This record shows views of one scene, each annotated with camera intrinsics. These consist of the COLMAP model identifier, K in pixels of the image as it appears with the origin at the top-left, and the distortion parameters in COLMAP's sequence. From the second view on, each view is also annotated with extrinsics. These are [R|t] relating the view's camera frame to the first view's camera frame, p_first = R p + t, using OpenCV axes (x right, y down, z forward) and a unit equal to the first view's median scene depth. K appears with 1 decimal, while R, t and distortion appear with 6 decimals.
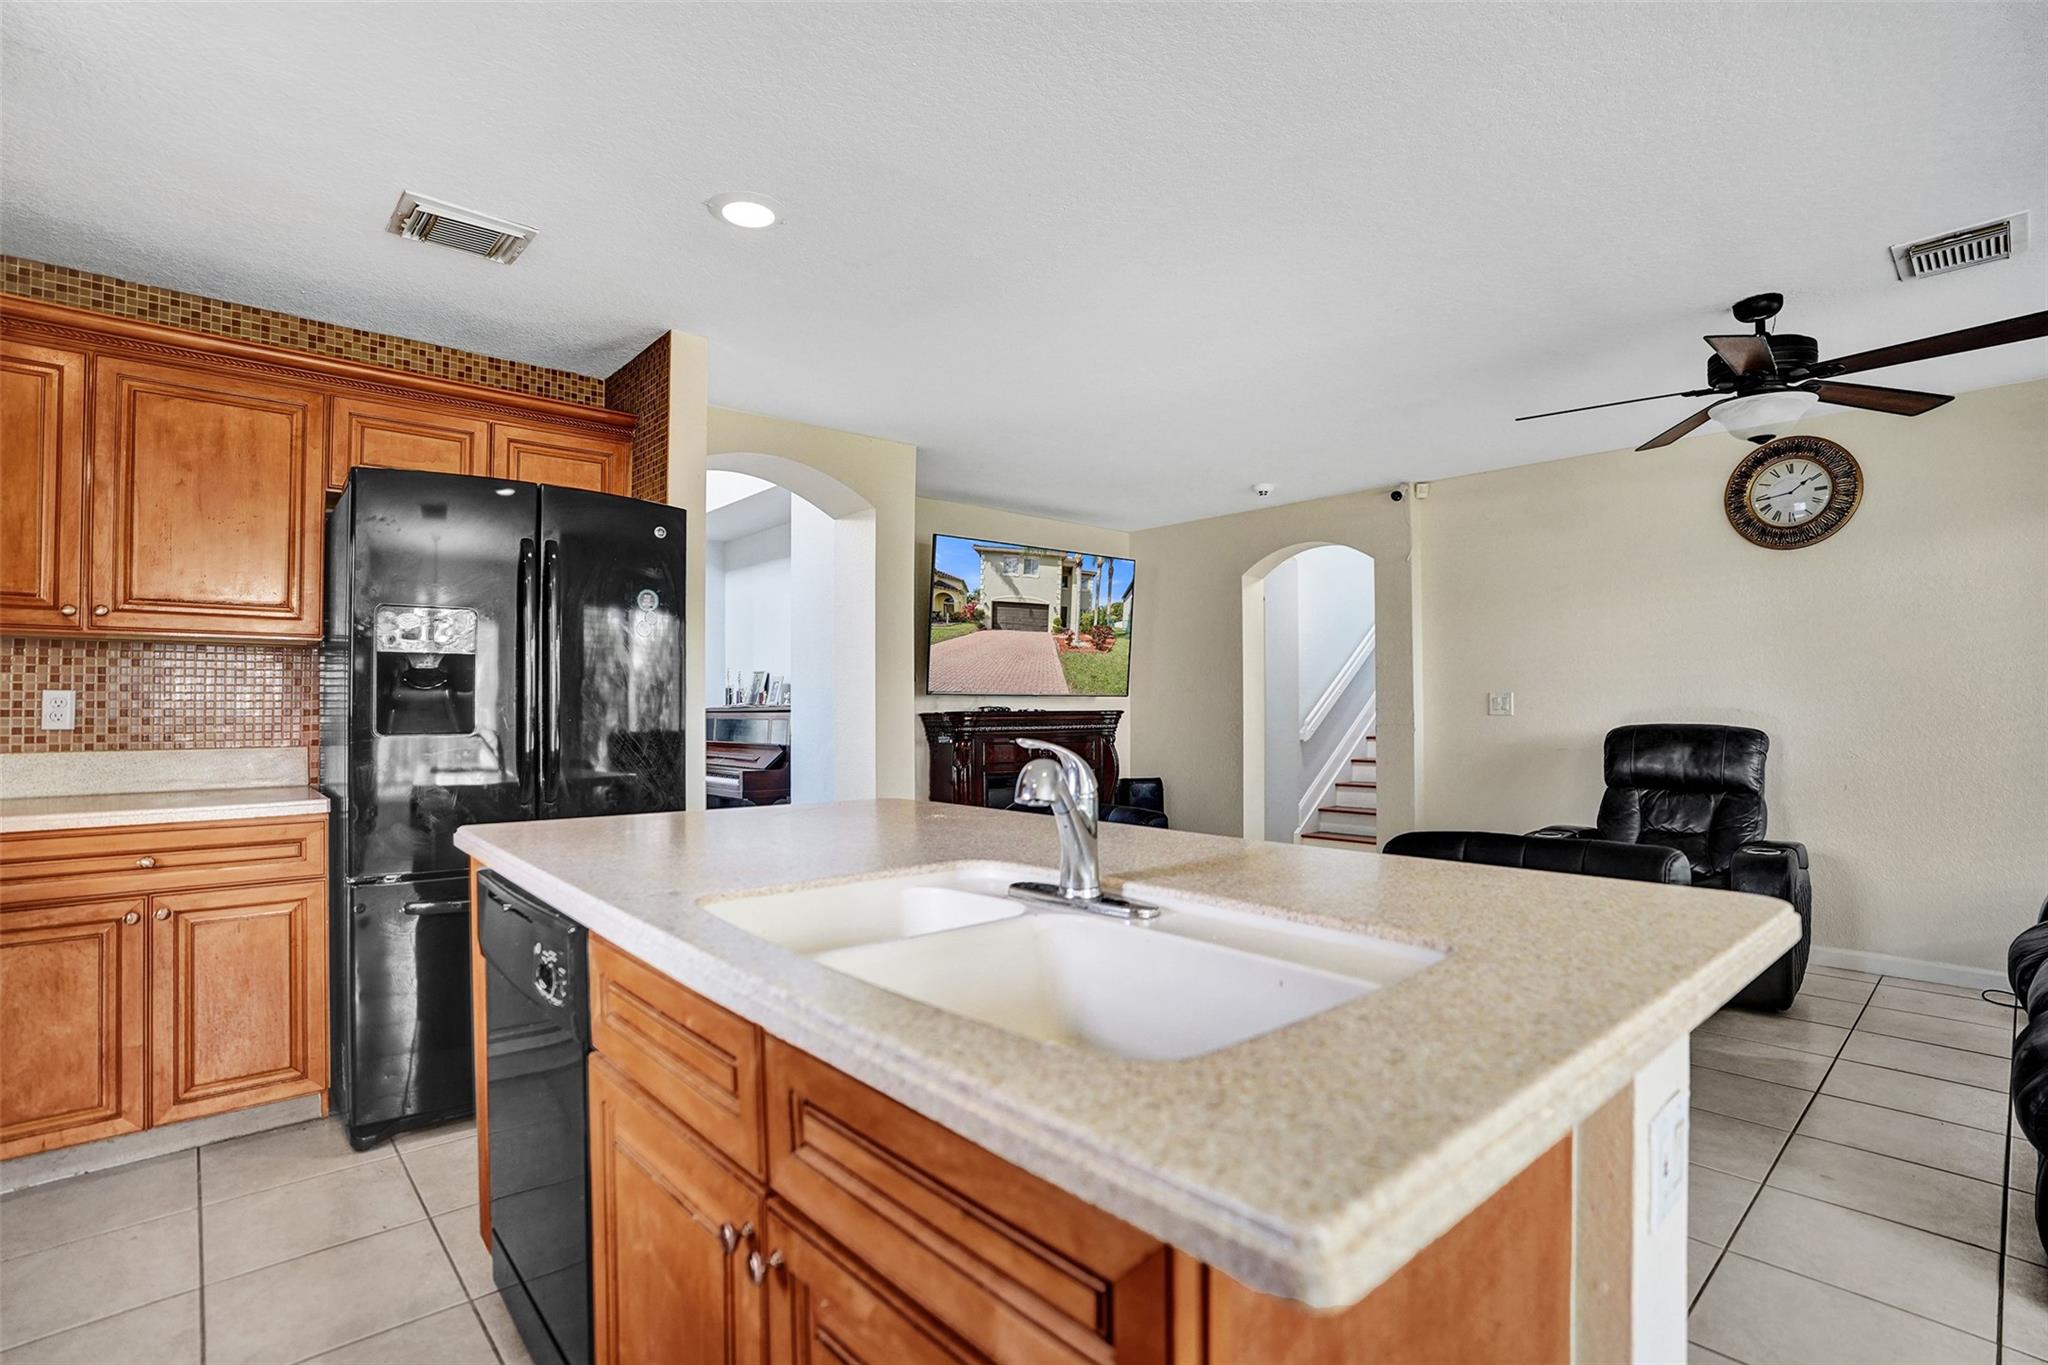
lens RADIAL K [[959.7, 0, 1007.6], [0, 959.7, 696.7], [0, 0, 1]] dist [-0.069951, 0.025819]
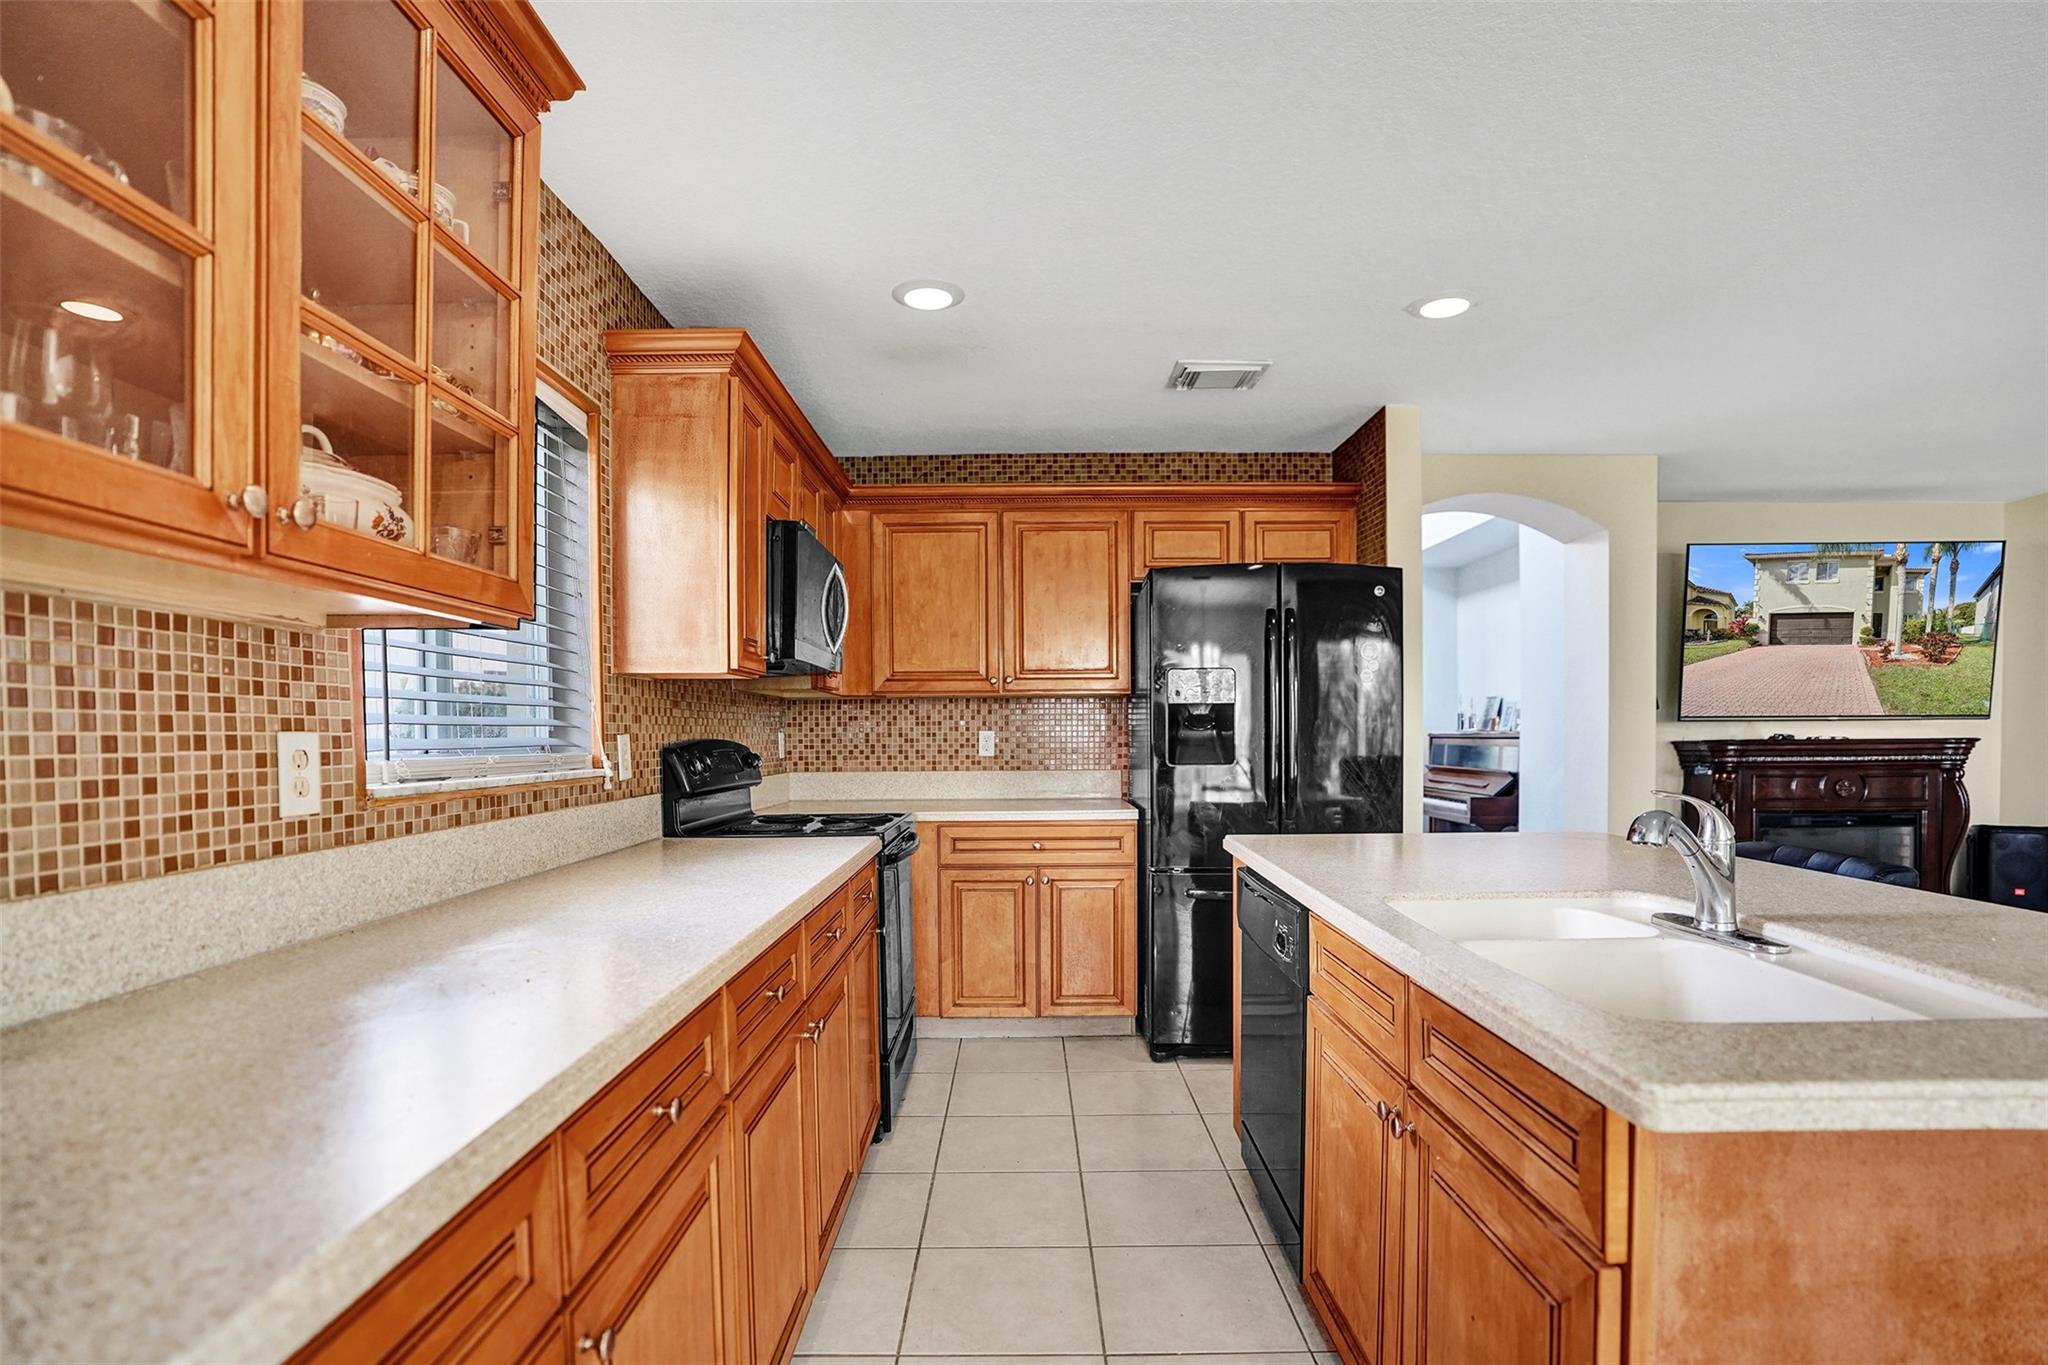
lens RADIAL K [[979.2, 0, 1020.5], [0, 979.2, 758.1], [0, 0, 1]] dist [-0.071805, 0.026194]
pose [[0.746945, 0.015700, -0.664700, 0.093157], [0.014758, 0.999083, 0.040182, -0.023497], [0.664722, -0.039824, 0.746029, -0.173081]]
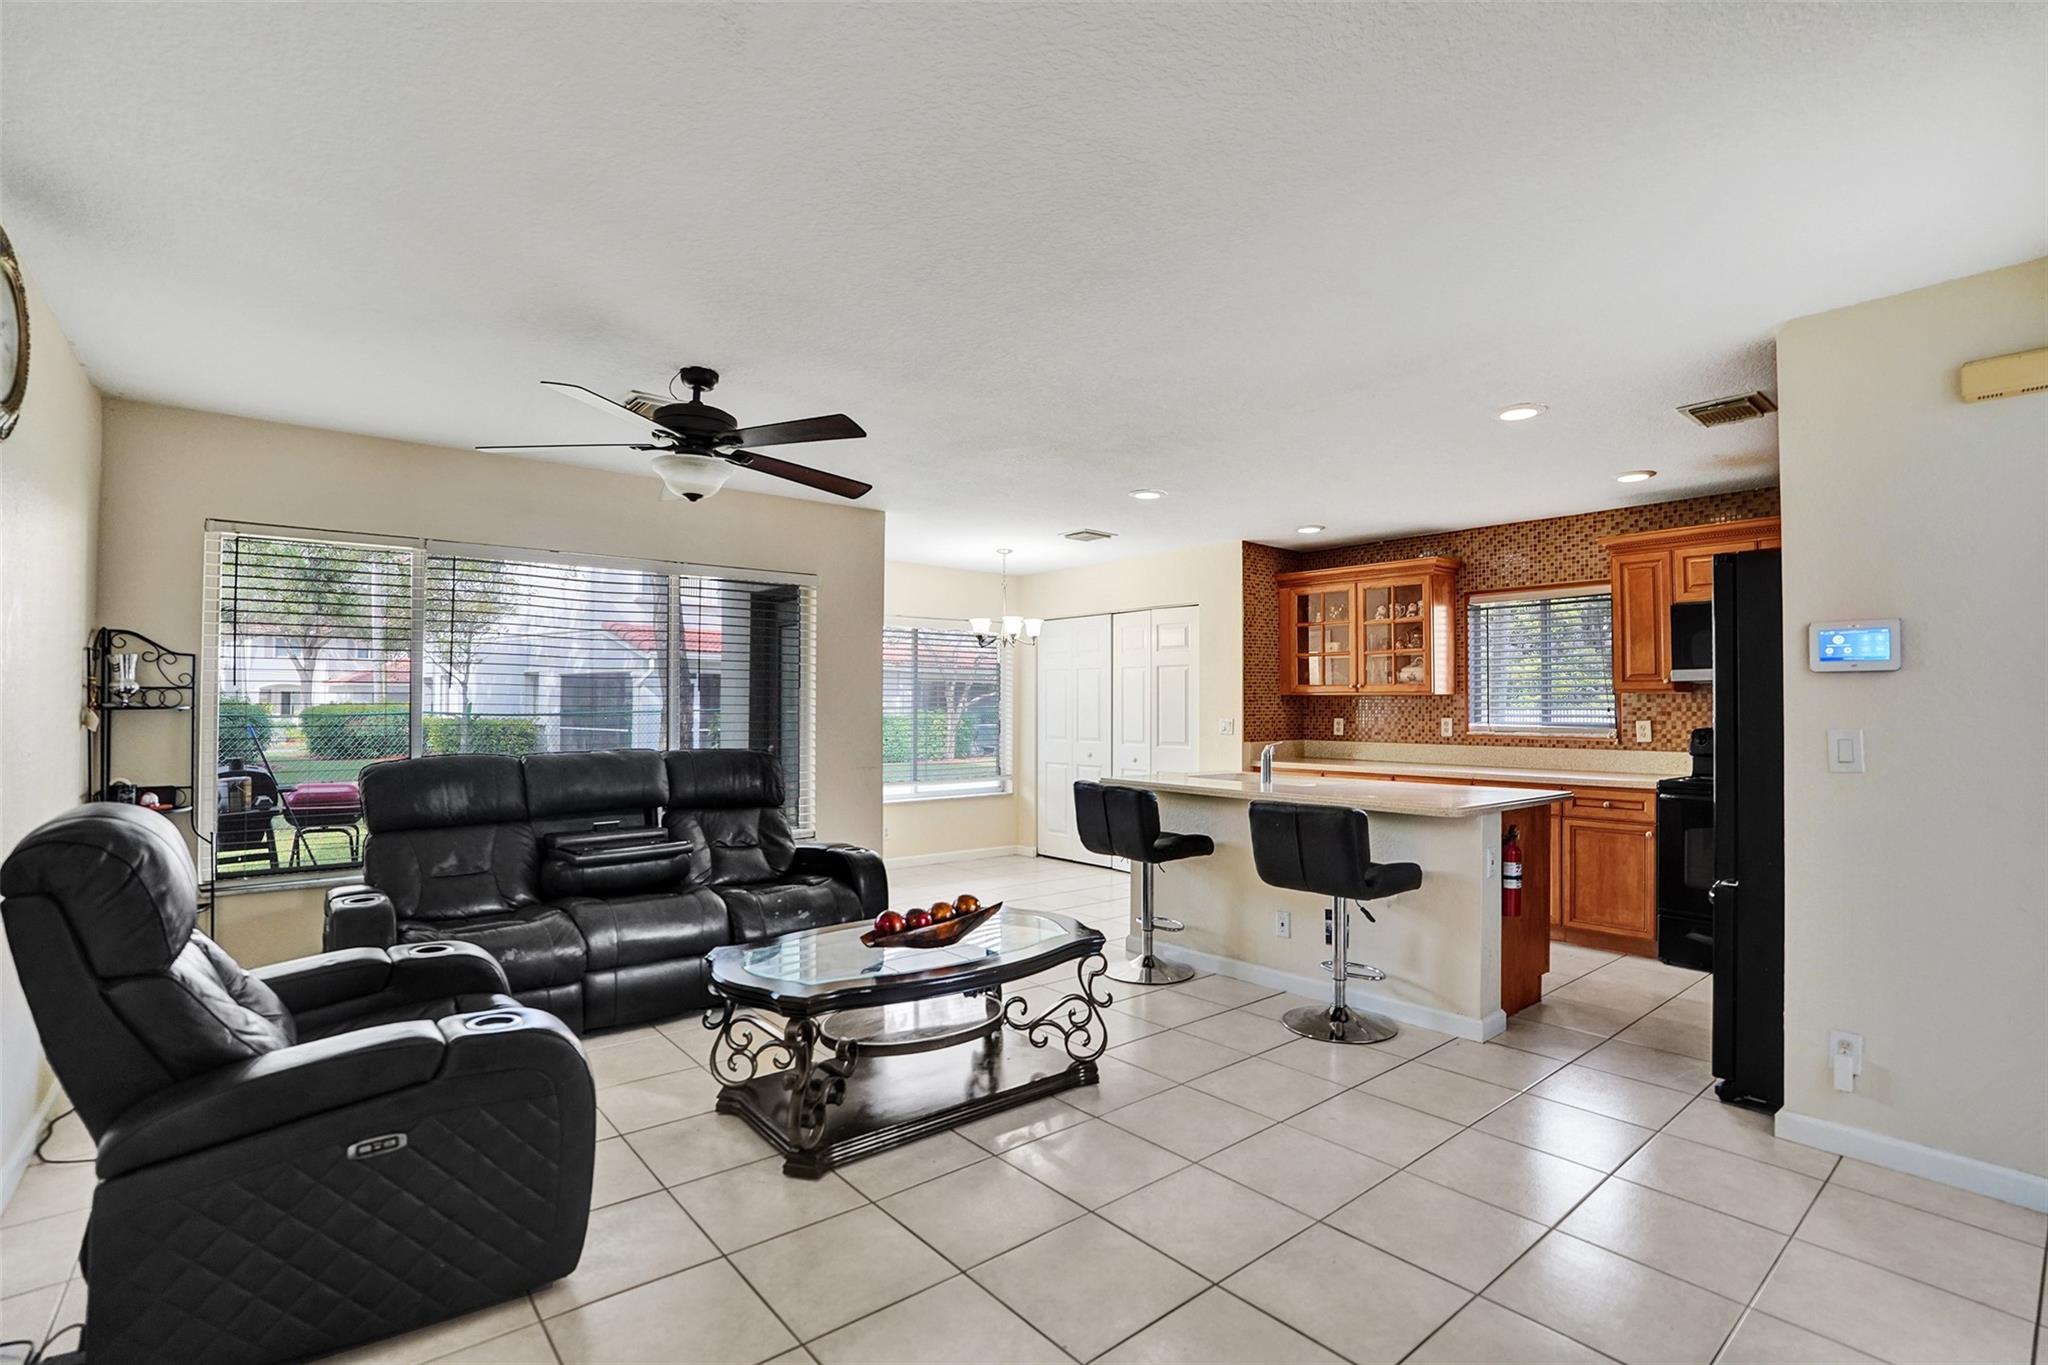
lens RADIAL K [[954.5, 0, 1025.6], [0, 954.5, 685.1], [0, 0, 1]] dist [-0.074269, 0.029862]
pose [[-0.999162, 0.002107, 0.040880, 0.368391], [0.000549, 0.999275, -0.038075, -0.016444], [-0.040930, -0.038020, -0.998438, 2.058874]]
